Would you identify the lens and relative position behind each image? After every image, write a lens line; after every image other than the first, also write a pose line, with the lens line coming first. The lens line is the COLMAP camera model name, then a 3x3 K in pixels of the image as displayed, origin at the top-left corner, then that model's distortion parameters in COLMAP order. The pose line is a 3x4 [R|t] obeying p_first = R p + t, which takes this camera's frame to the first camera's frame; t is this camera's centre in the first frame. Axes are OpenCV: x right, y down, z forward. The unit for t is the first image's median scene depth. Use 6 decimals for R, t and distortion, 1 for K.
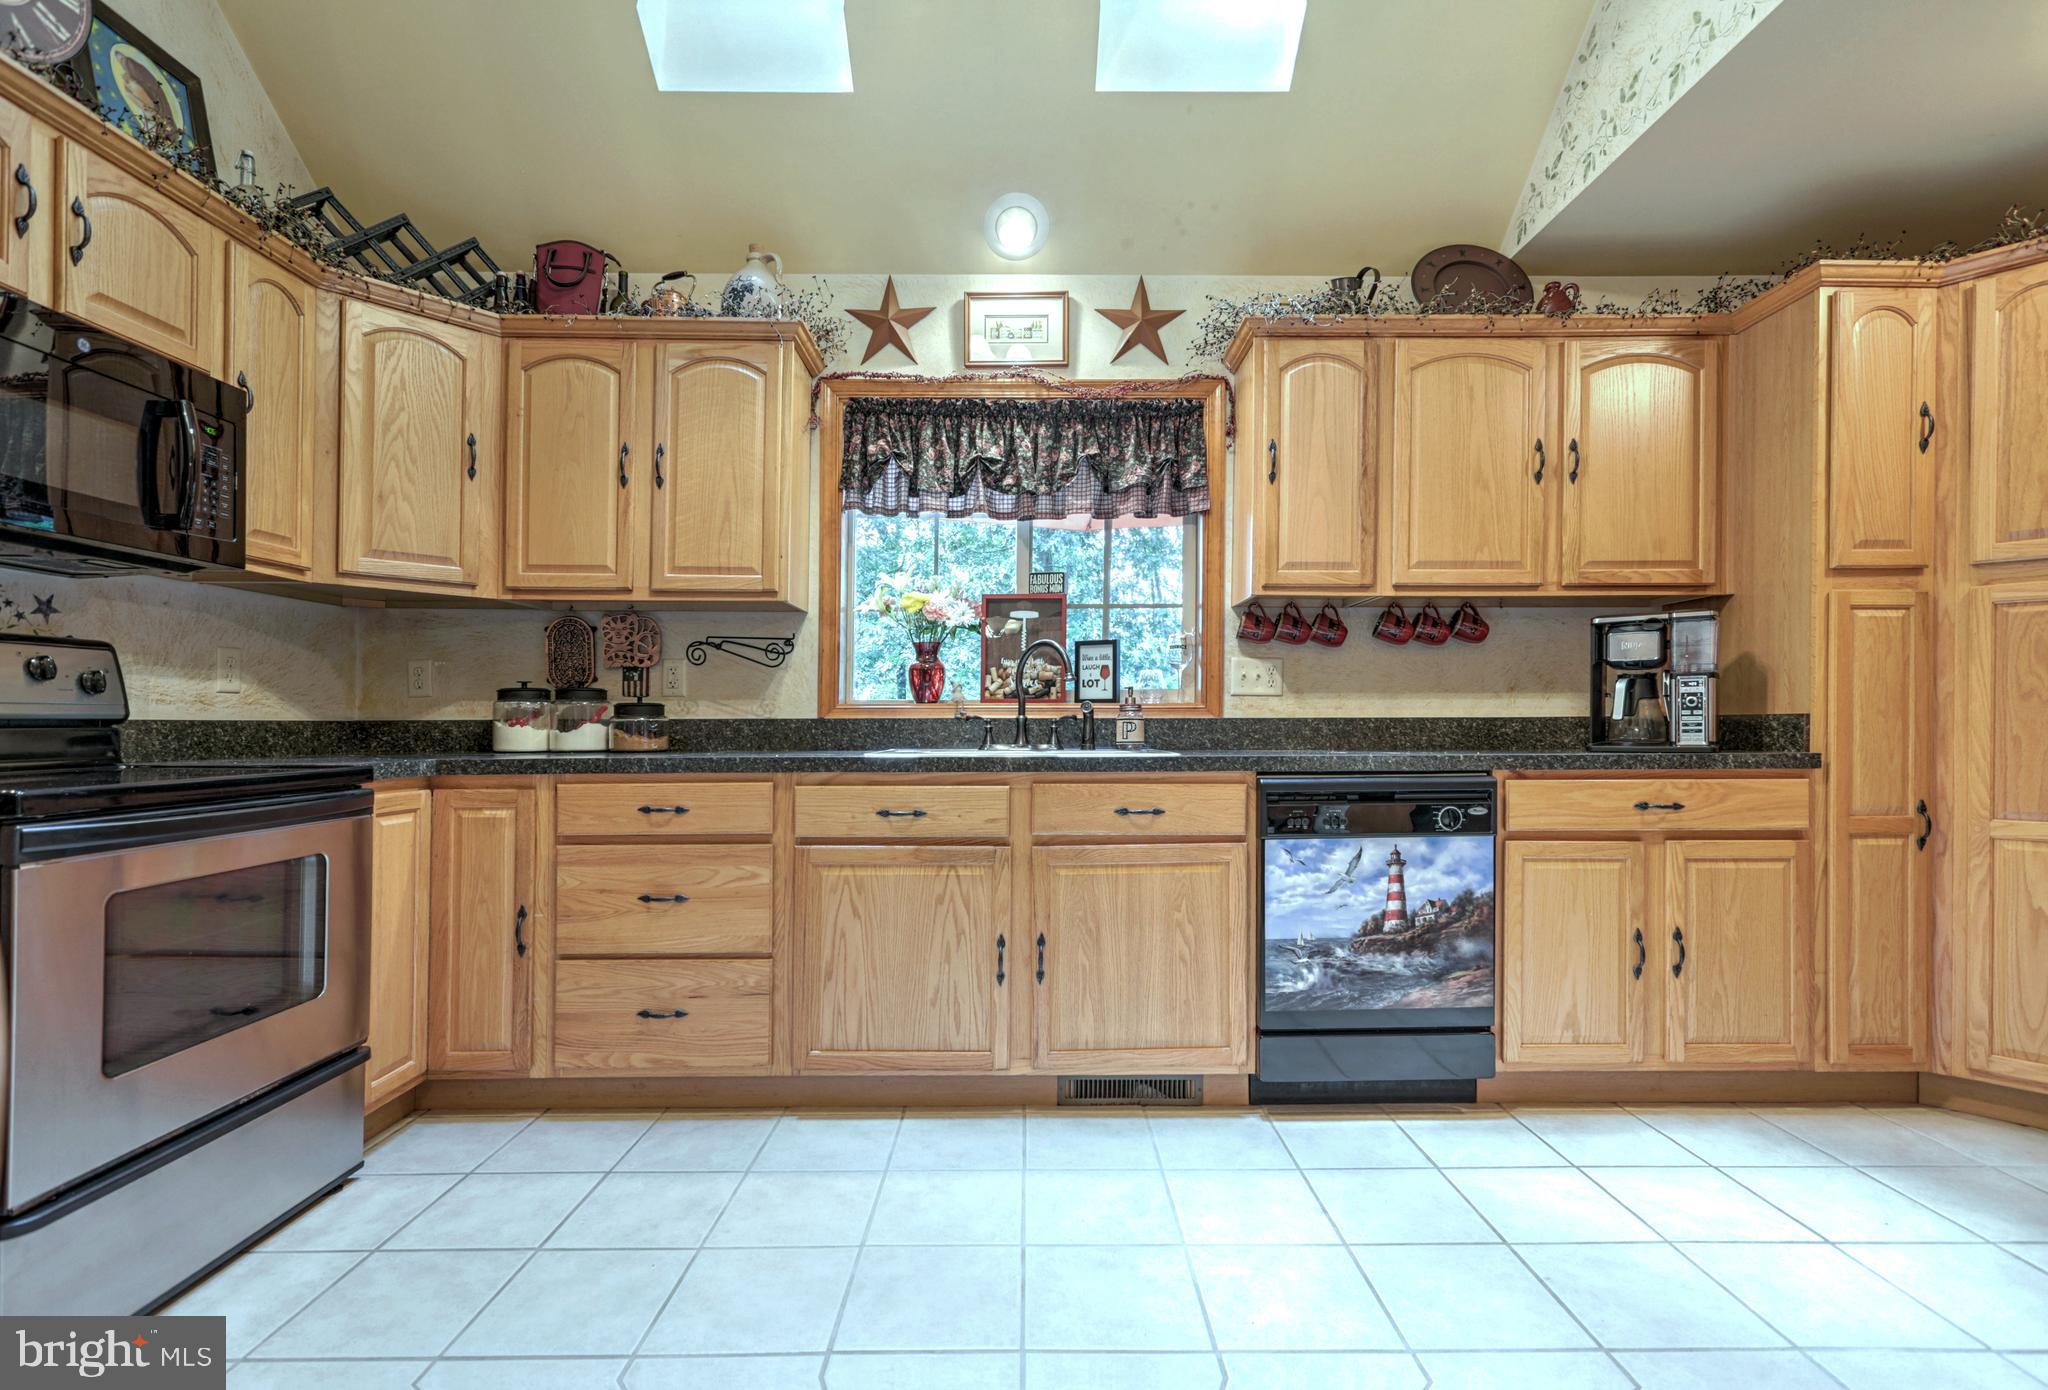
lens RADIAL K [[913.6, 0, 1064.5], [0, 913.6, 728.4], [0, 0, 1]] dist [0.000091, 0.000109]
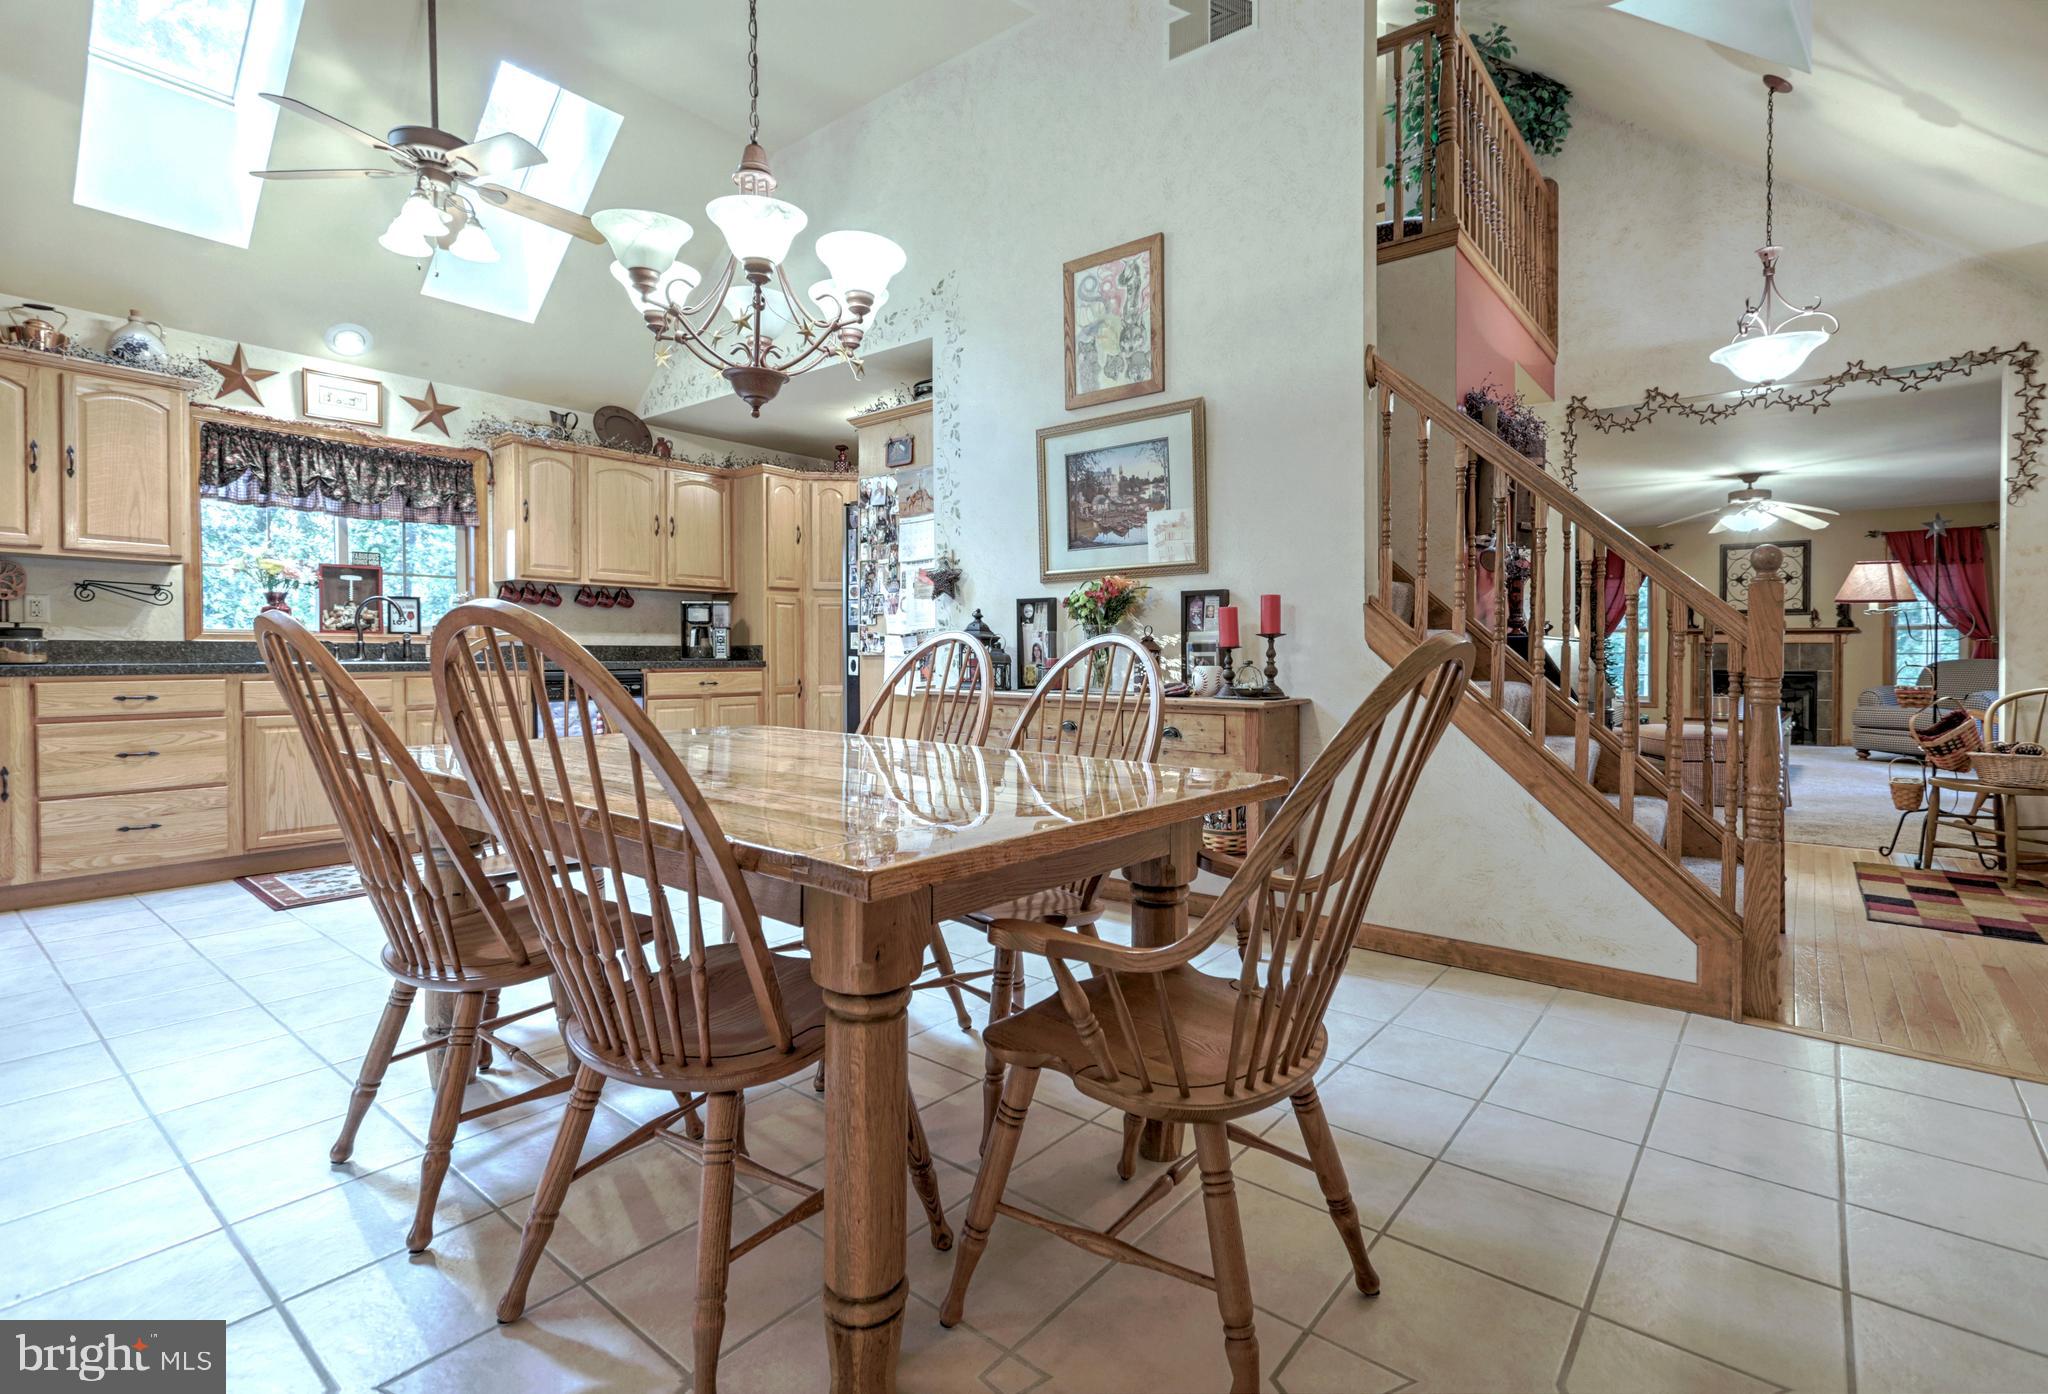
lens RADIAL K [[966.3, 0, 1045.5], [0, 966.3, 665.8], [0, 0, 1]] dist [0.003057, -0.000412]
pose [[0.629117, -0.006539, 0.777283, -0.721635], [0.002583, 0.999977, 0.006322, 0.025467], [-0.777306, -0.001969, 0.629119, -1.217995]]
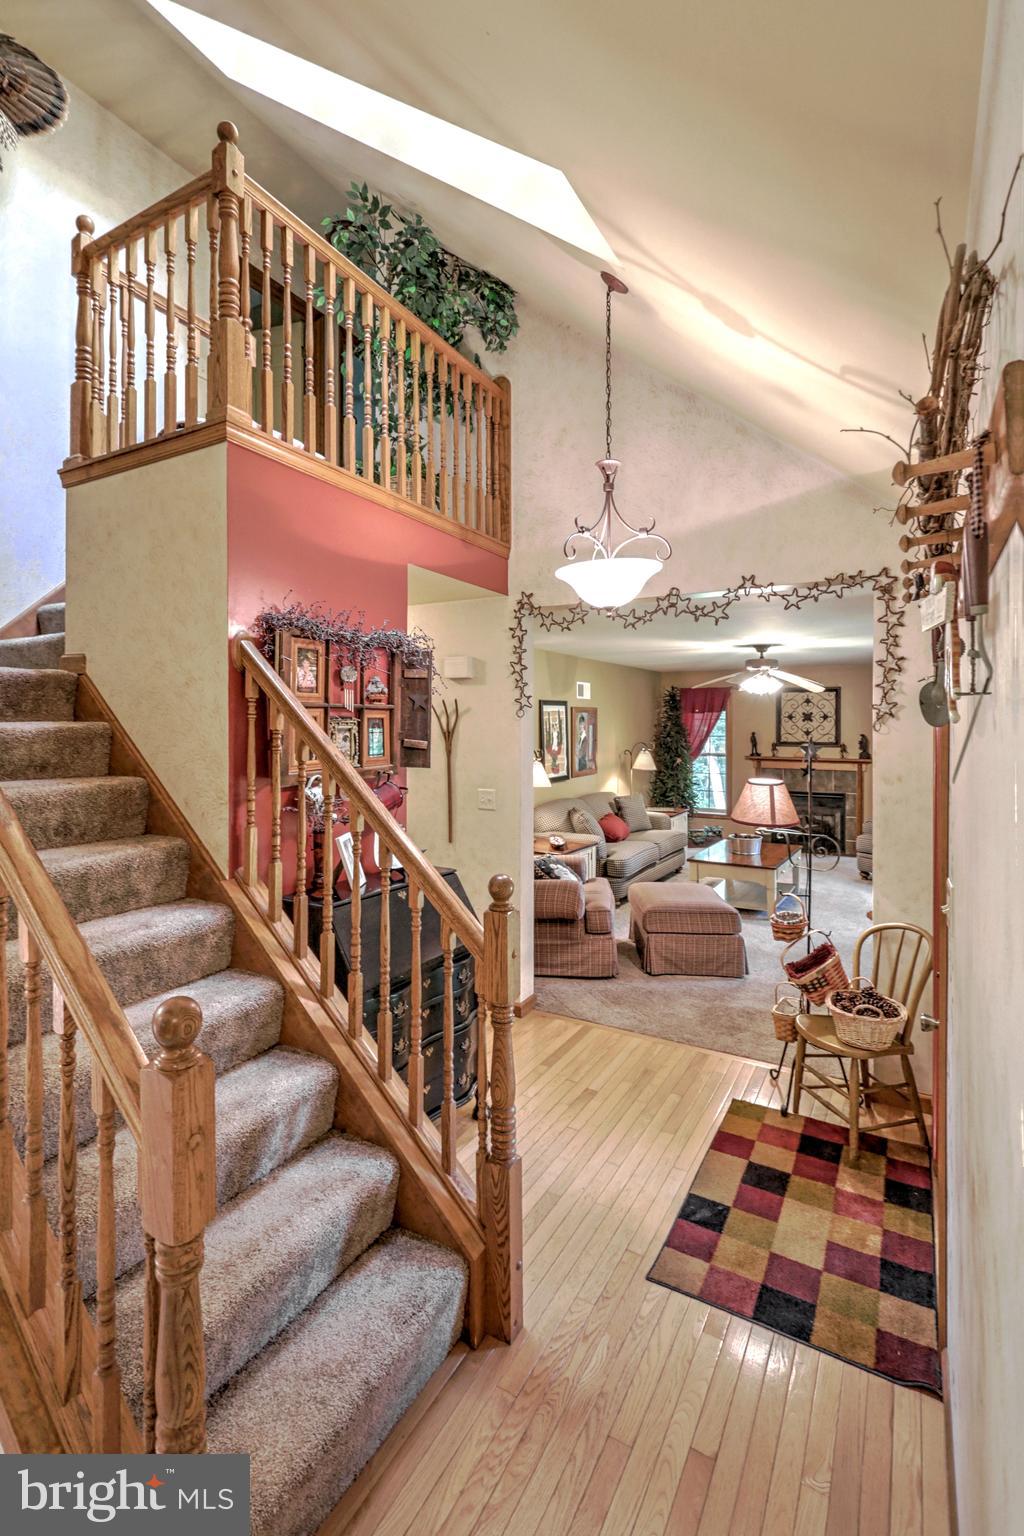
lens RADIAL K [[728.4, 0, 482.9], [0, 728.4, 721.3], [0, 0, 1]] dist [-0.001248, 0.000952]
pose [[0.526602, 0.004419, 0.850100, 0.323274], [0.003518, 0.999967, -0.007377, -0.275119], [-0.850105, 0.006876, 0.526569, -1.573741]]
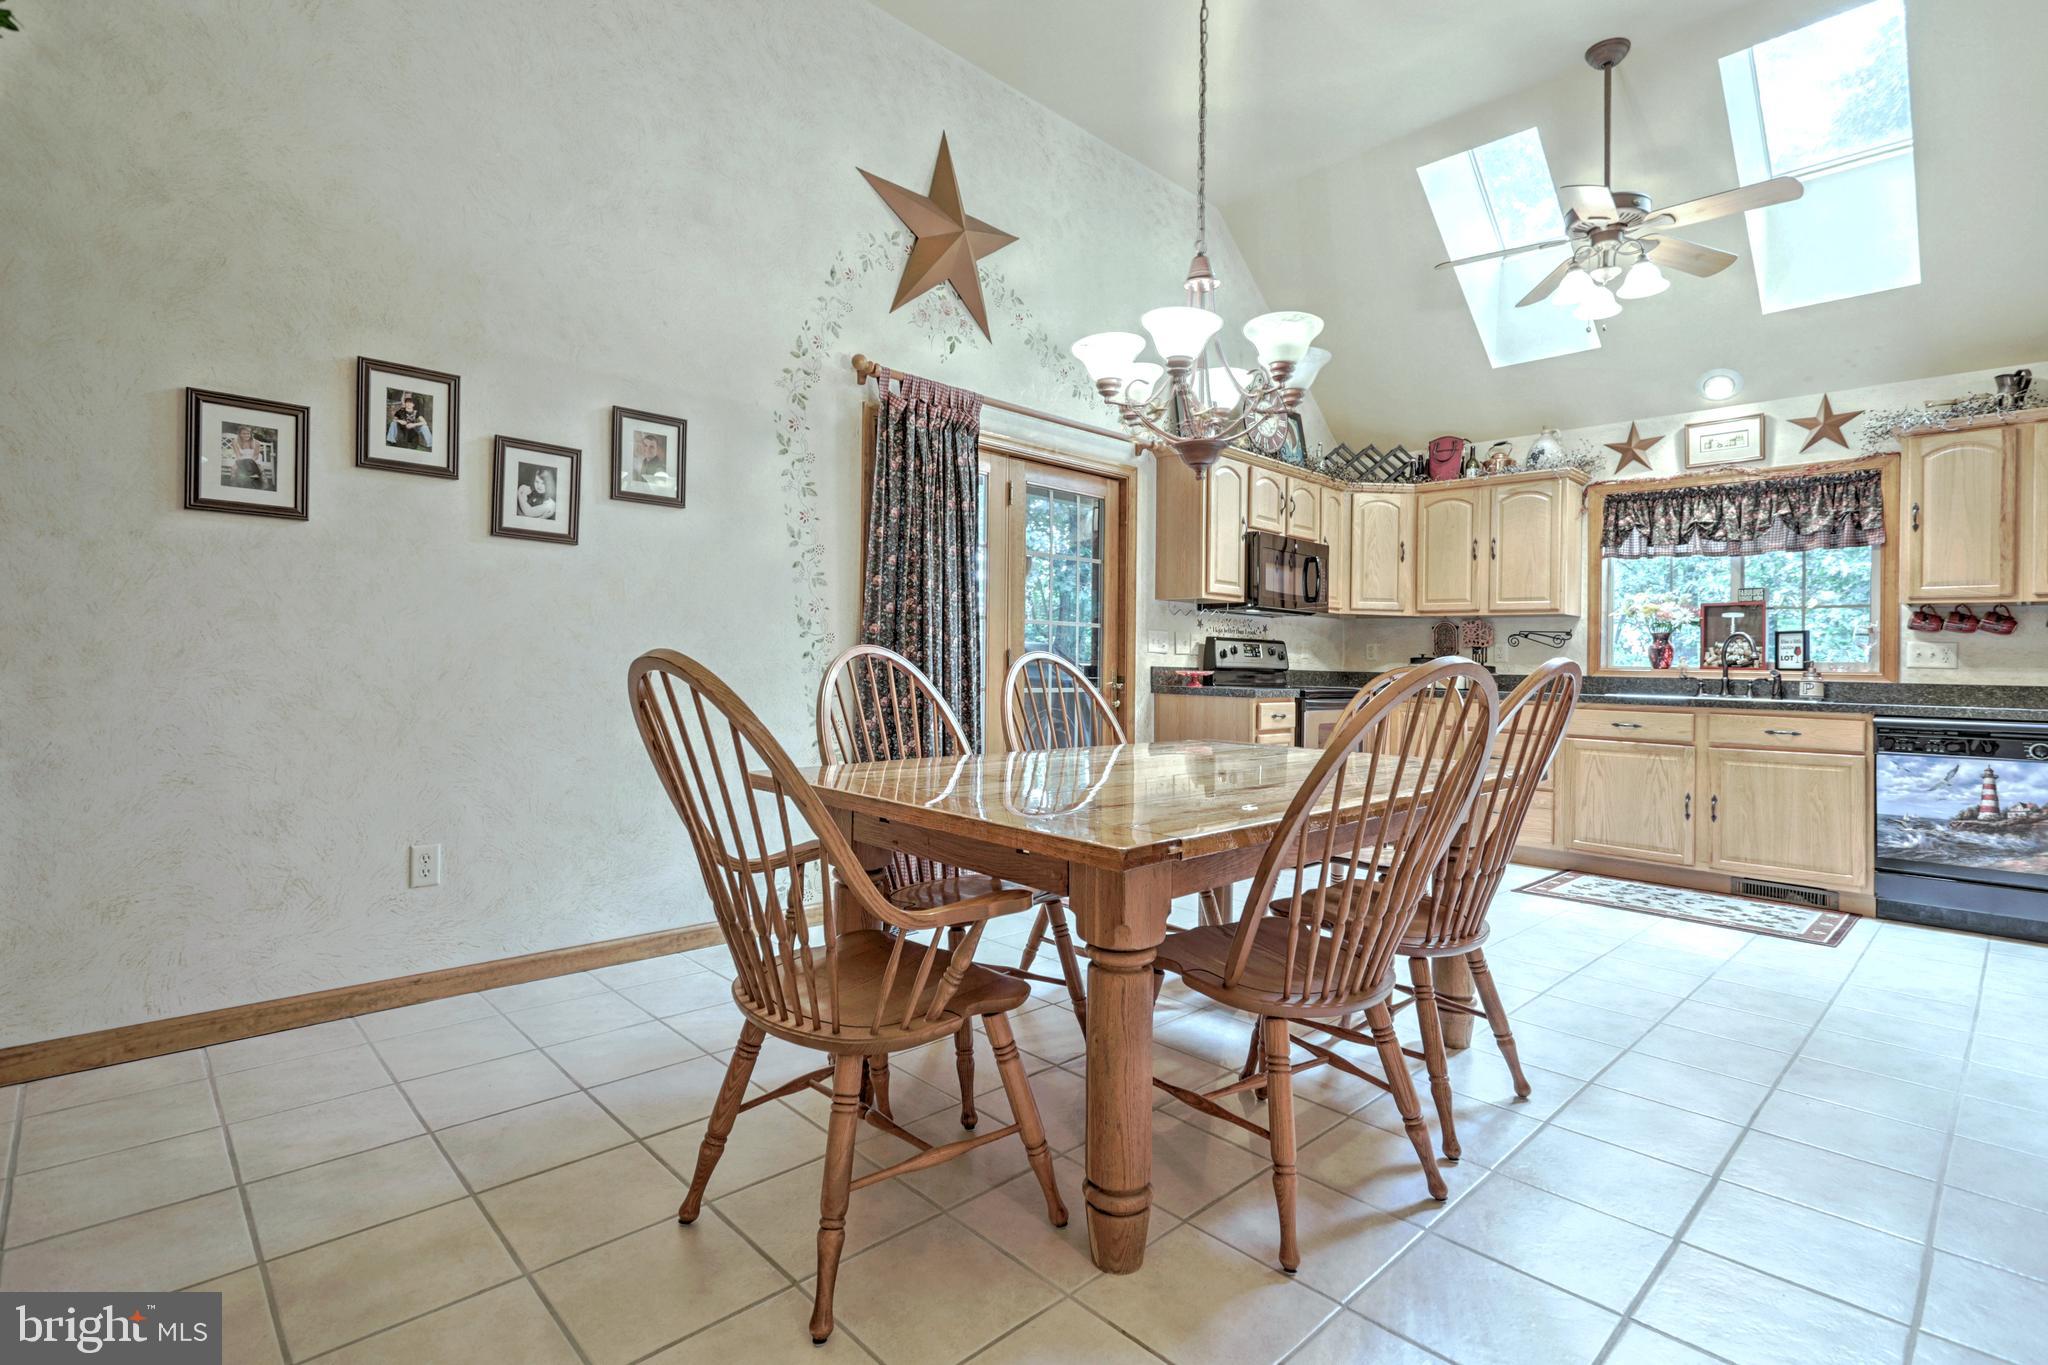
lens RADIAL K [[955.4, 0, 991.1], [0, 955.4, 653.0], [0, 0, 1]] dist [-0.002001, 0.000589]
pose [[0.668475, 0.008140, -0.743690, 0.411404], [-0.032728, 0.999293, -0.018481, 0.019418], [0.743014, 0.036694, 0.668269, -1.330521]]
